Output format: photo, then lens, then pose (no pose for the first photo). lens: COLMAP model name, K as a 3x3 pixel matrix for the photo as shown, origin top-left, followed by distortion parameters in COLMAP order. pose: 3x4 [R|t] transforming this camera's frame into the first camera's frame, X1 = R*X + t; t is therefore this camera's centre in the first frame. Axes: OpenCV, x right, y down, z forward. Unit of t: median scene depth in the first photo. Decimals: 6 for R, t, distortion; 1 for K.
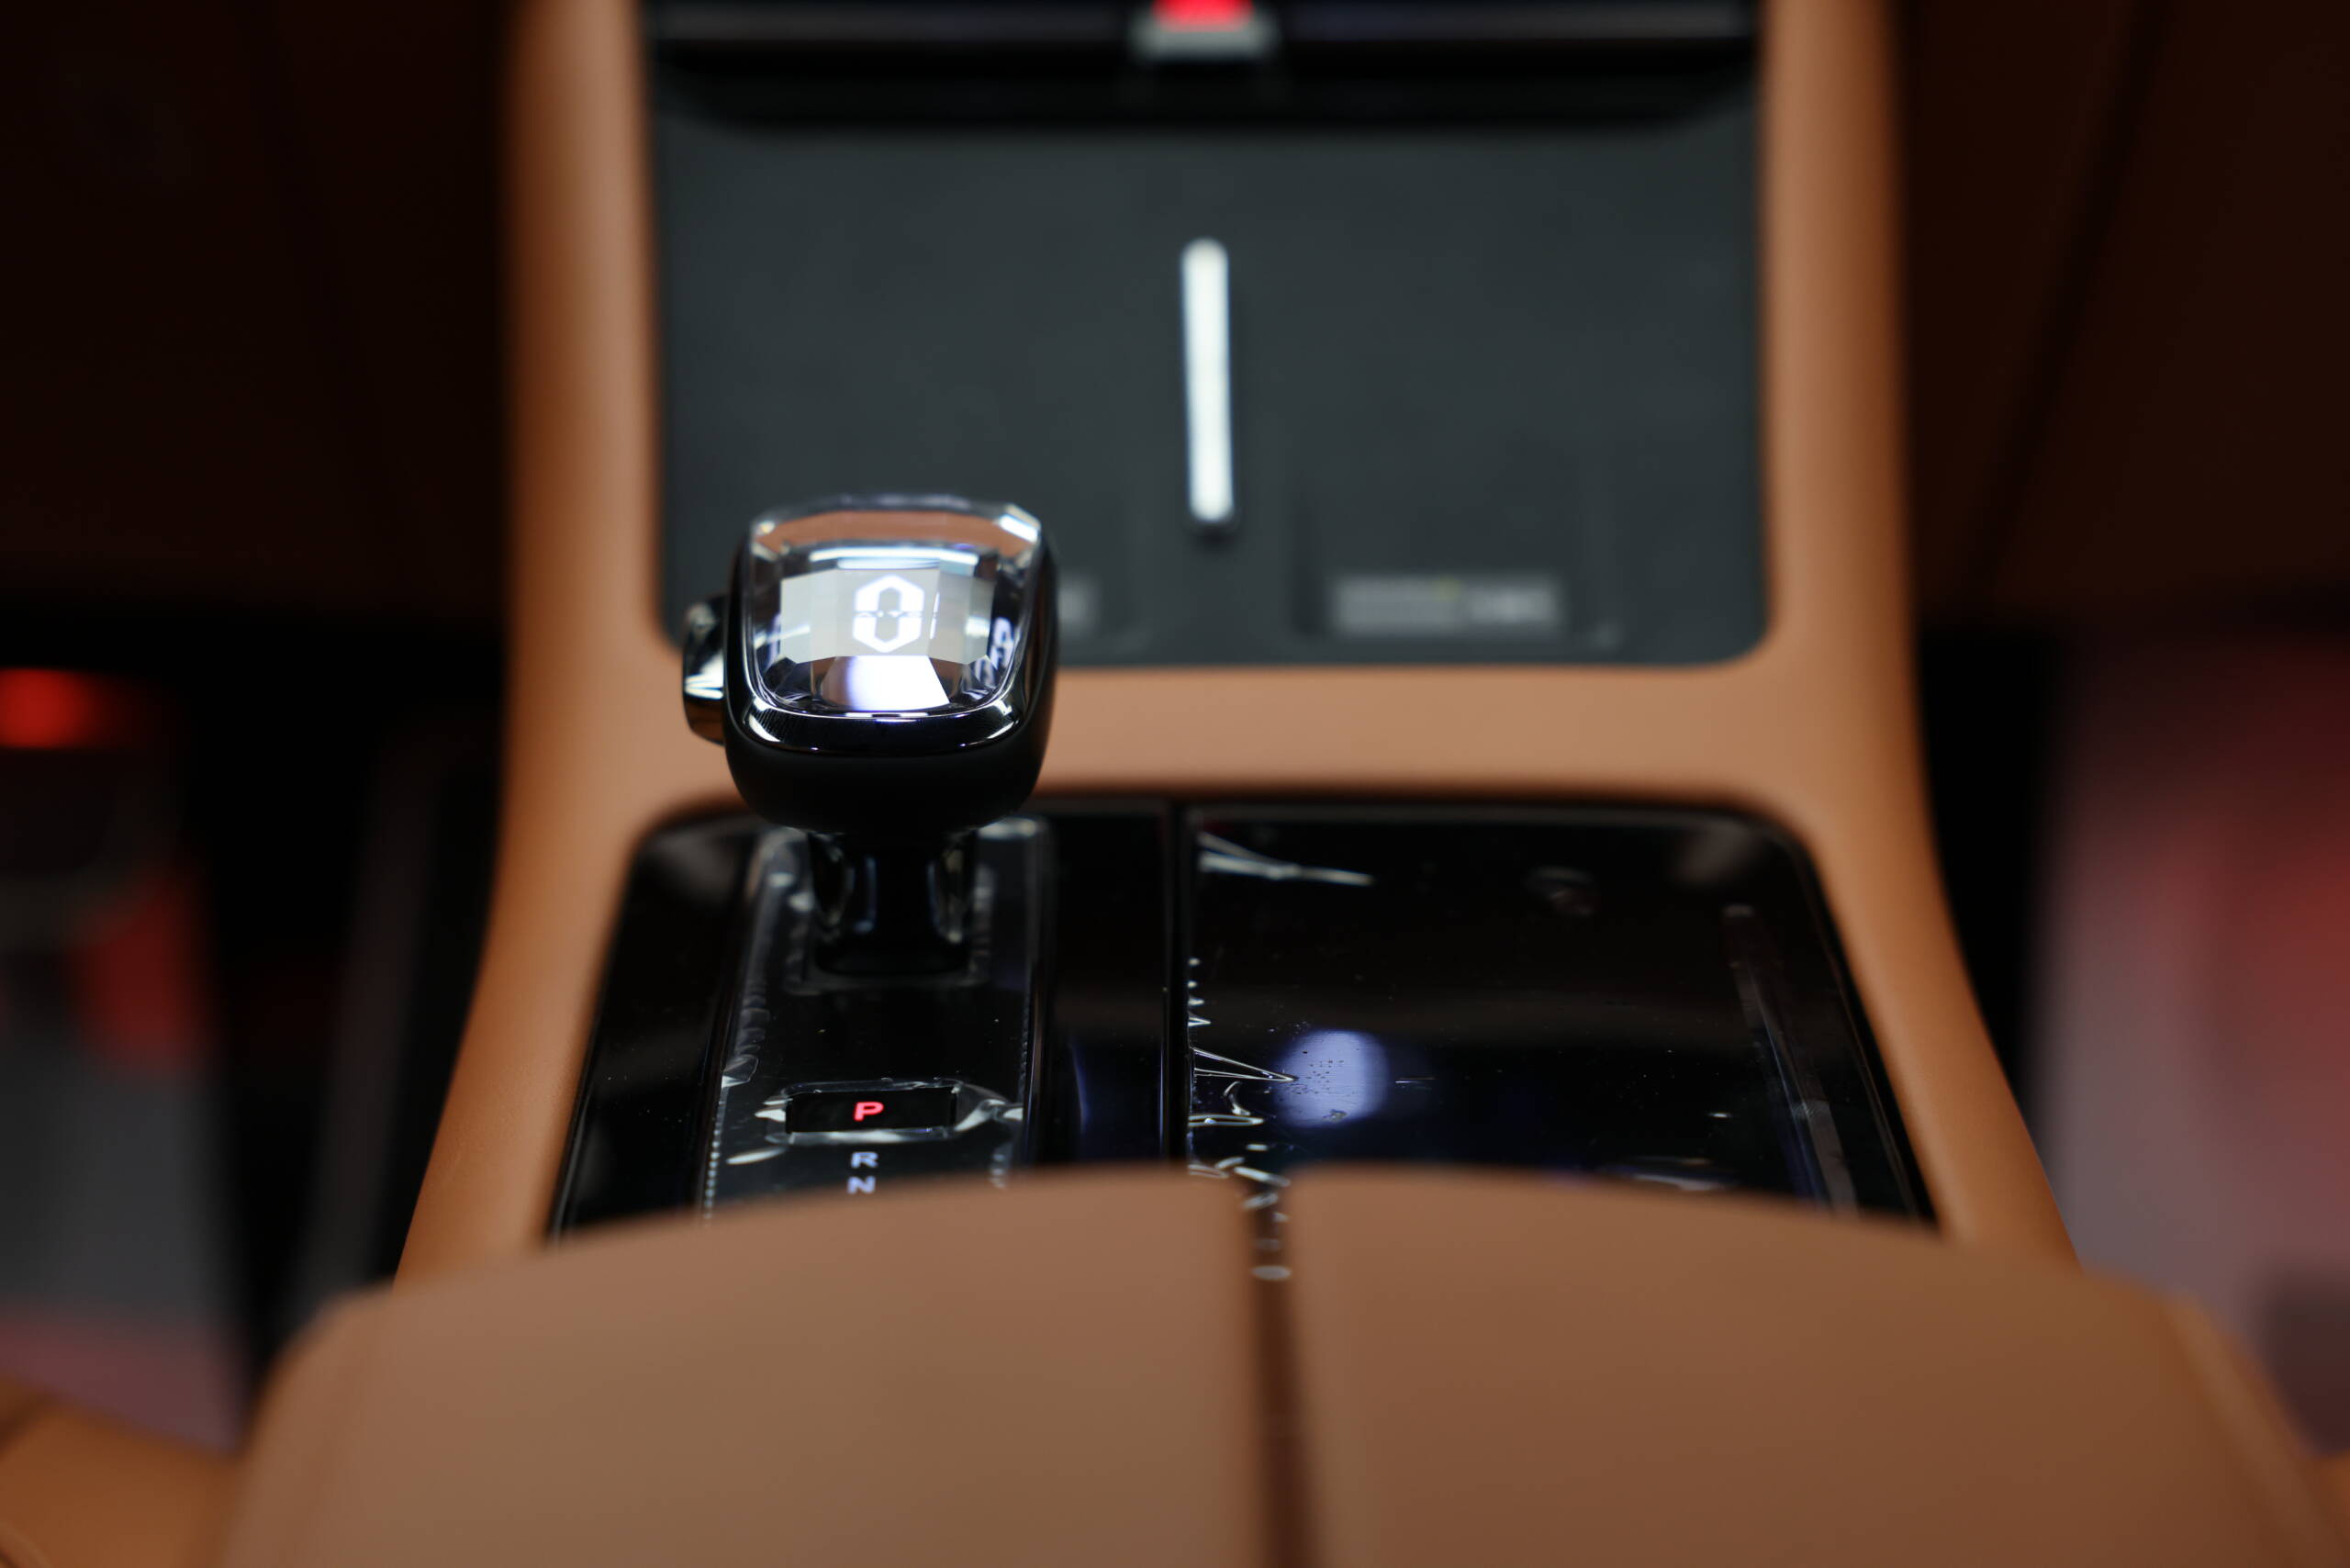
lens RADIAL K [[4519.7, 0, 1180.3], [0, 4519.7, 789.1], [0, 0, 1]] dist [0.231624, 0.123807]
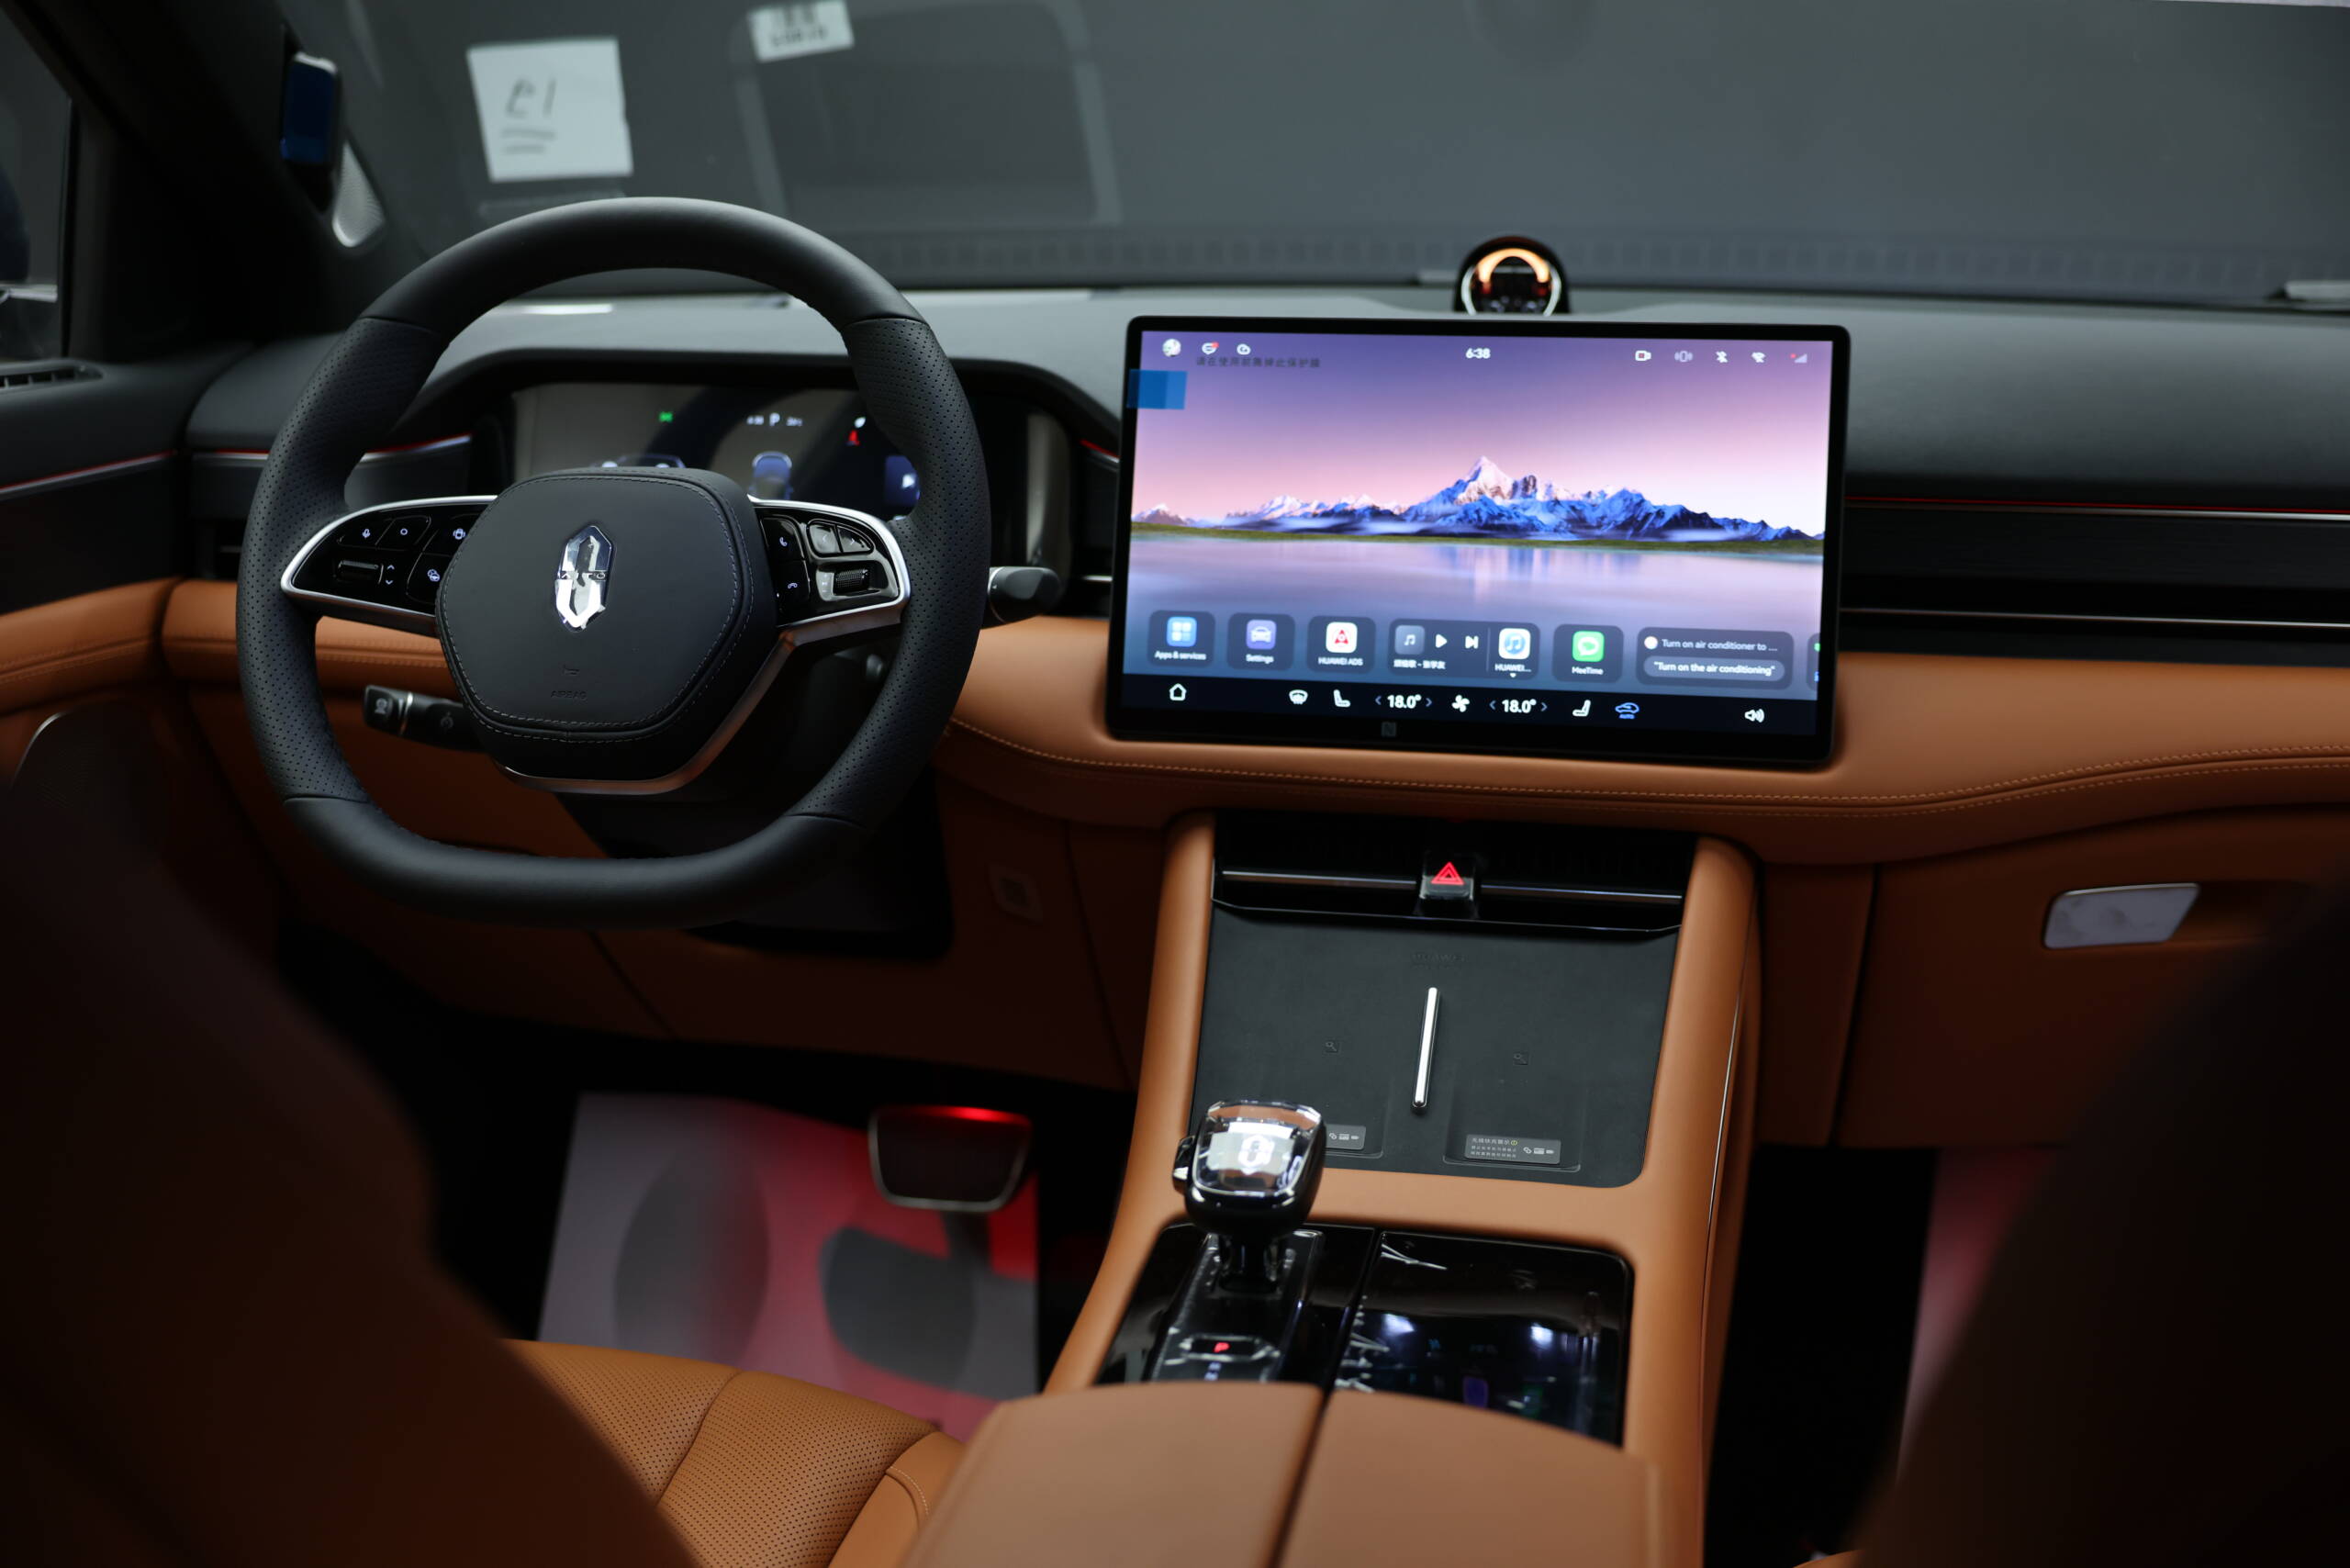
lens RADIAL K [[2623.8, 0, 1169.9], [0, 2623.8, 789.1], [0, 0, 1]] dist [-0.007166, 0.201034]
pose [[0.980272, 0.046592, -0.192085, 0.162979], [-0.070404, 0.990387, -0.119065, -0.060118], [0.184691, 0.130239, 0.974129, -0.475605]]
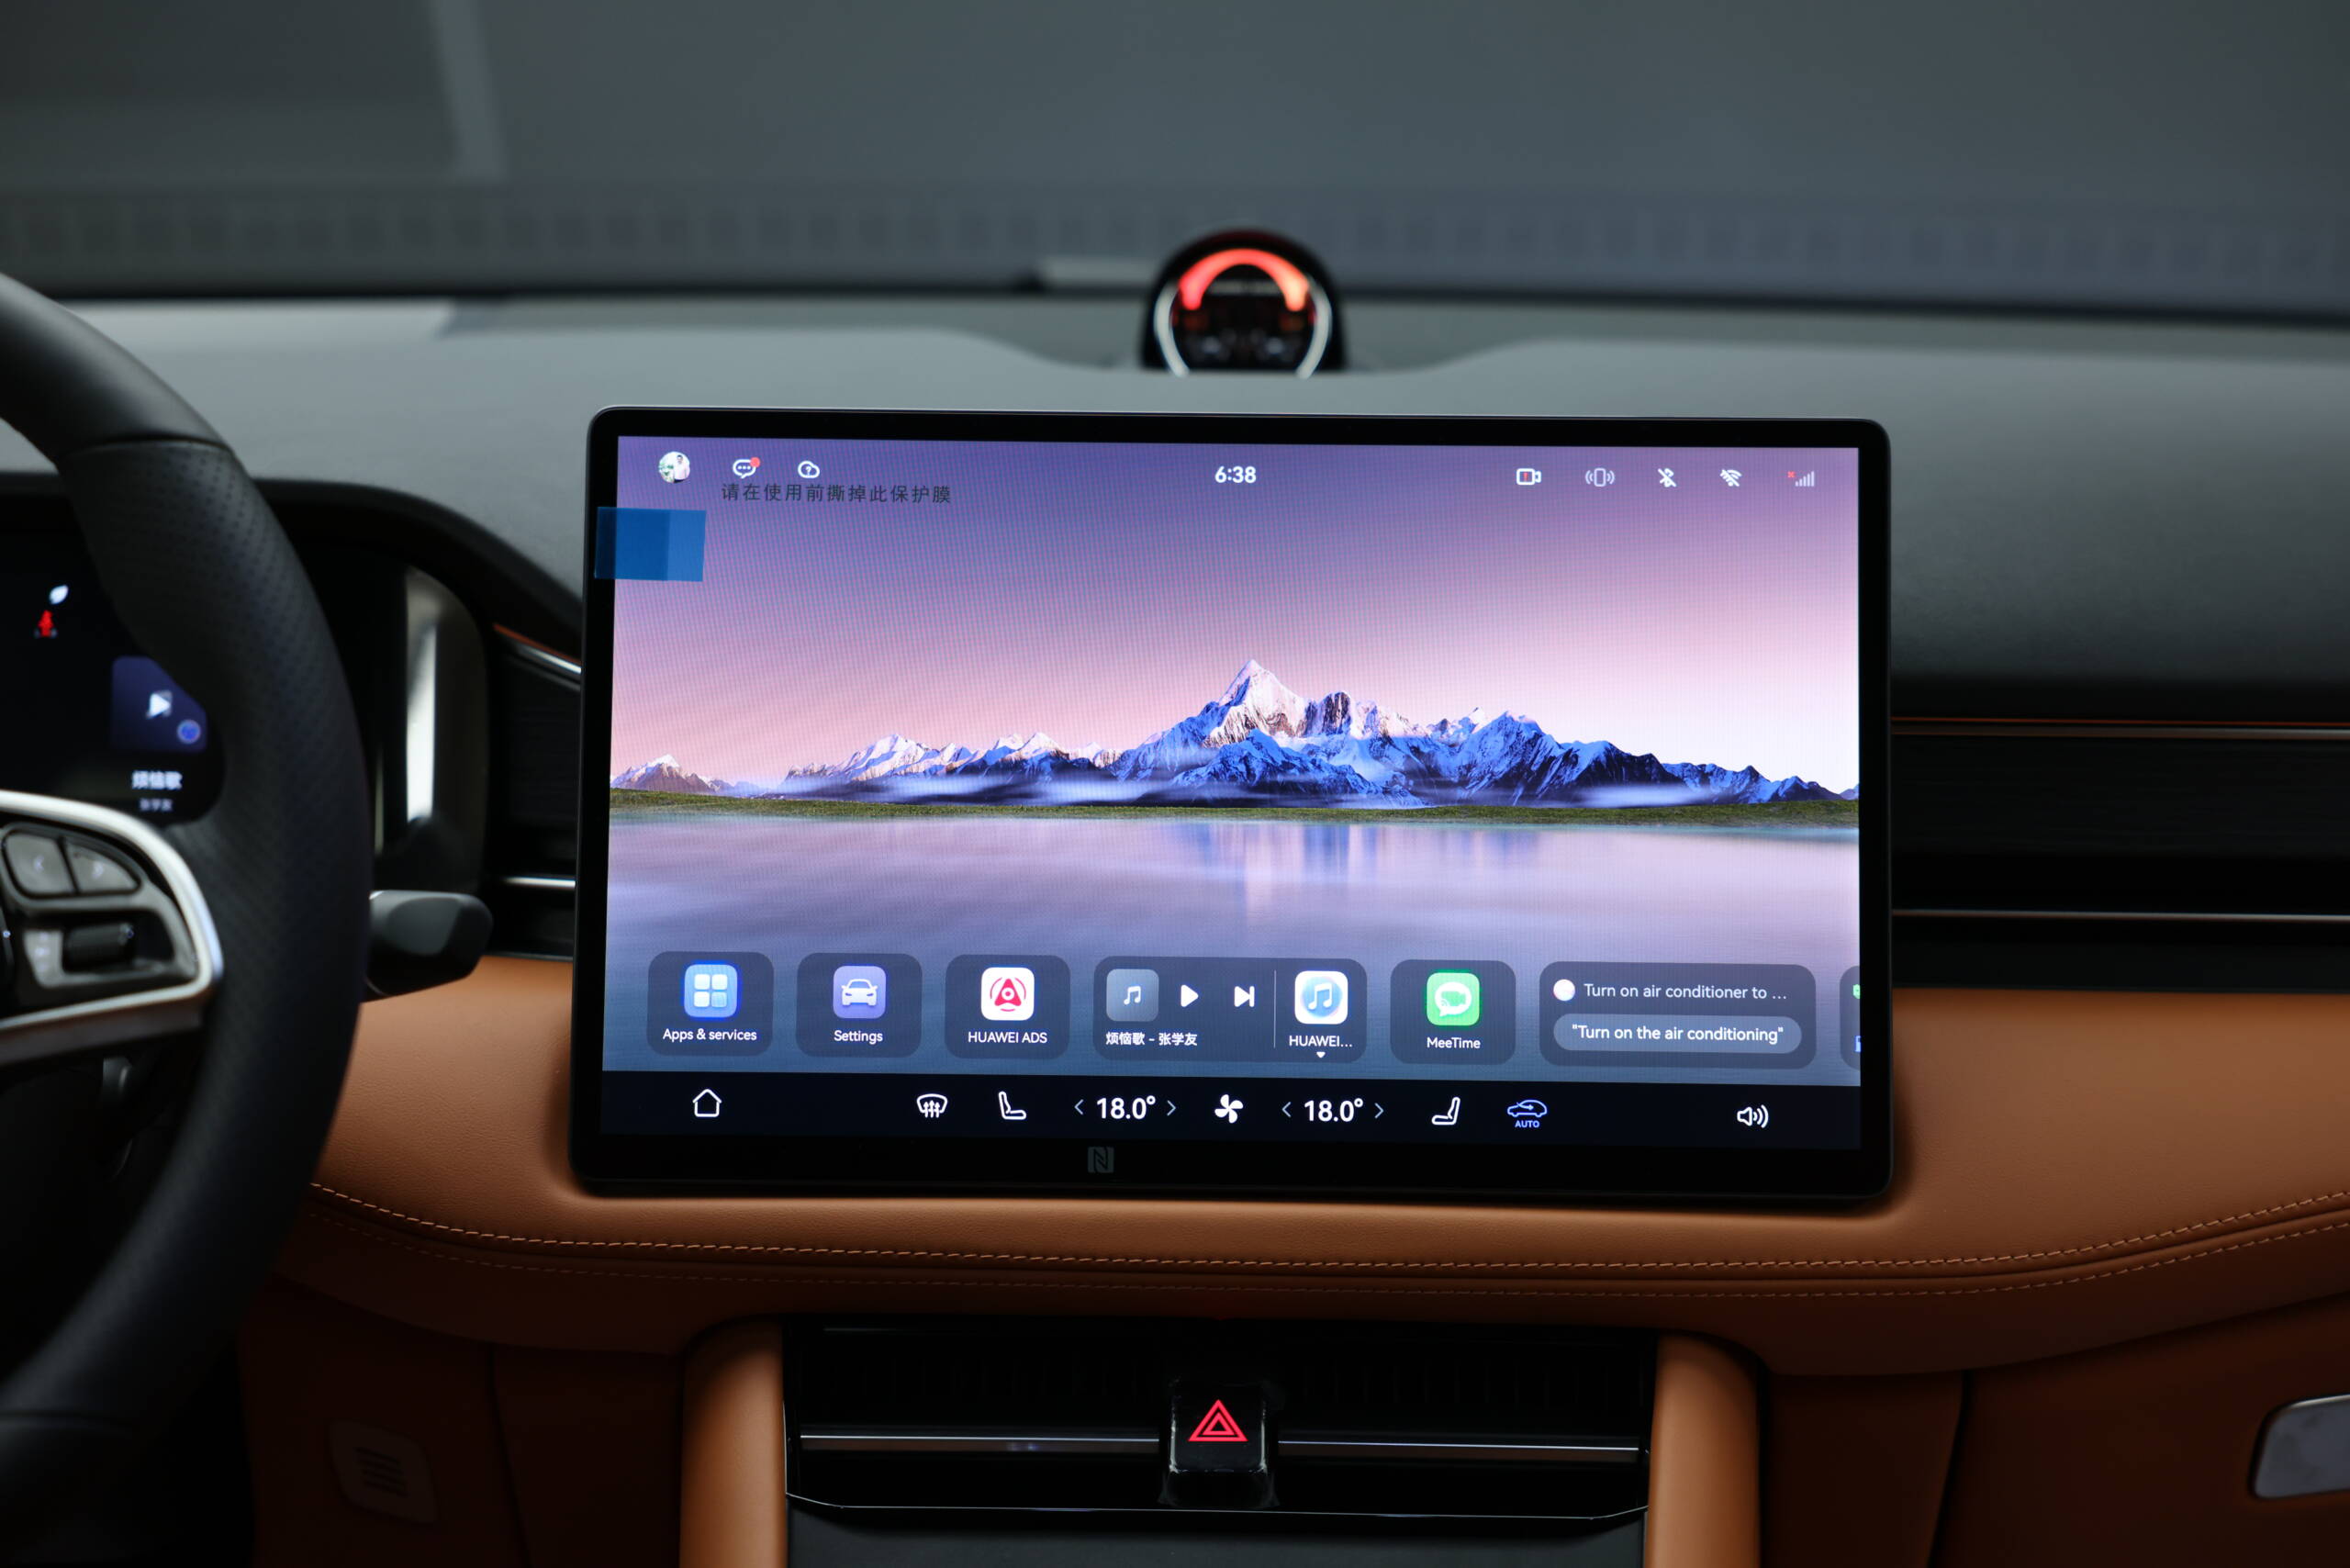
lens RADIAL K [[4519.7, 0, 1180.3], [0, 4519.7, 789.1], [0, 0, 1]] dist [0.231624, 0.123807]
pose [[0.999460, 0.010991, -0.030951, 0.042976], [-0.016142, 0.985065, -0.171424, -0.172333], [0.028605, 0.171831, 0.984711, -0.399509]]
